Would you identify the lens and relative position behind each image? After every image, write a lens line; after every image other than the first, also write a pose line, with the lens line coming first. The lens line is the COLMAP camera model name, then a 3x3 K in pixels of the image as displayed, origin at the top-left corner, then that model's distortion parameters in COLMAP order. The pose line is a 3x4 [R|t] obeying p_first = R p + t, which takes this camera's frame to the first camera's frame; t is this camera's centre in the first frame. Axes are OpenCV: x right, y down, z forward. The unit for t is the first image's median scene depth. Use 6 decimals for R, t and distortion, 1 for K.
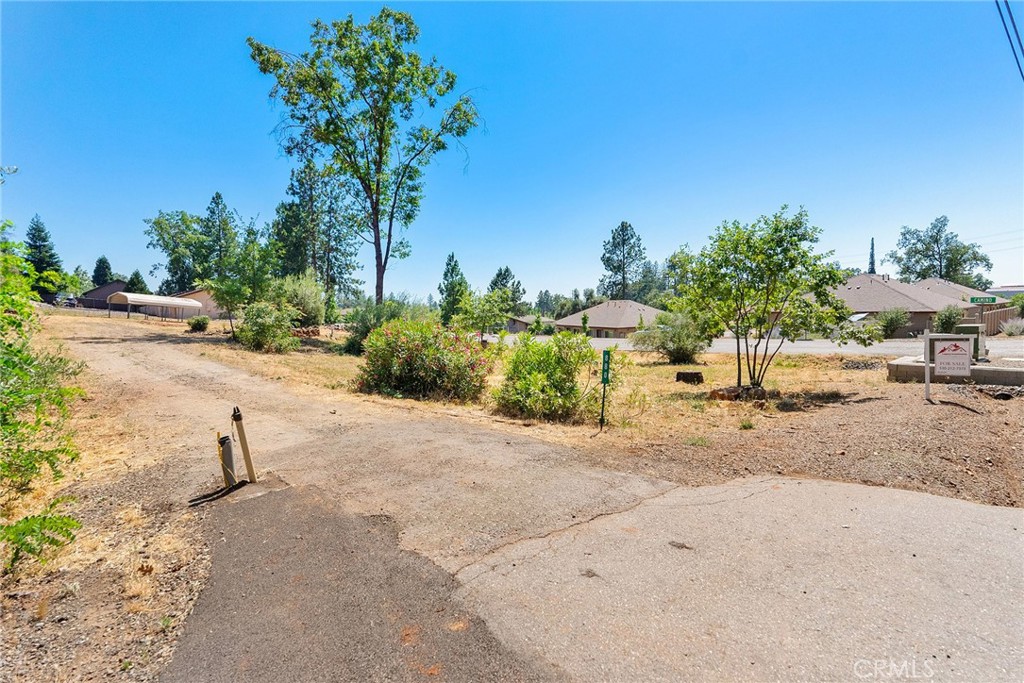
lens RADIAL K [[517.8, 0, 513.8], [0, 517.8, 339.1], [0, 0, 1]] dist [-0.001376, -0.000254]
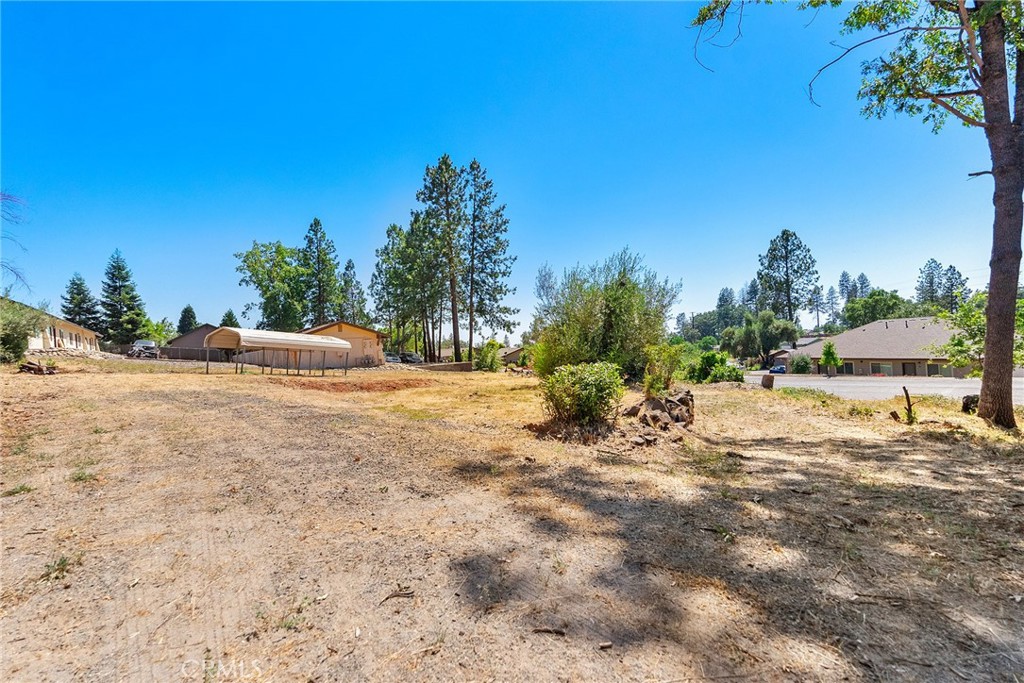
lens RADIAL K [[496.0, 0, 511.7], [0, 496.0, 339.4], [0, 0, 1]] dist [-0.005332, 0.000220]
pose [[0.995342, -0.040891, -0.087307, -0.197079], [0.034497, 0.996697, -0.073522, -0.013240], [0.090025, 0.070168, 0.993465, 0.240904]]
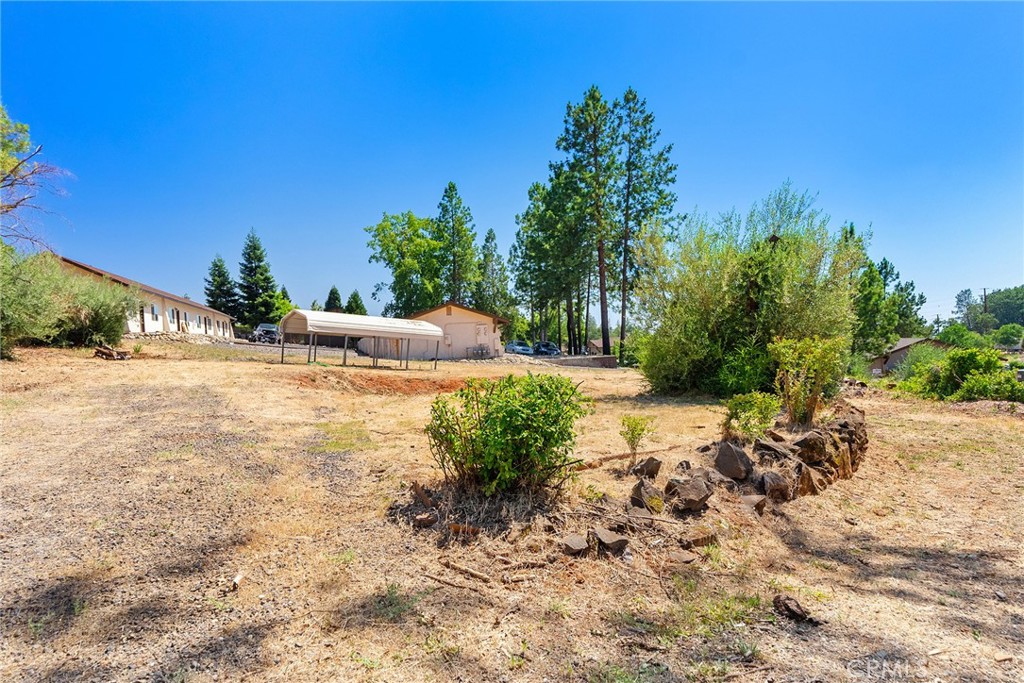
lens RADIAL K [[608.4, 0, 506.2], [0, 608.4, 341.7], [0, 0, 1]] dist [-0.006463, 0.000620]
pose [[0.916482, -0.022763, -0.399427, -0.173575], [0.001871, 0.998613, -0.052616, -0.014865], [0.400071, 0.047474, 0.915254, 0.272685]]
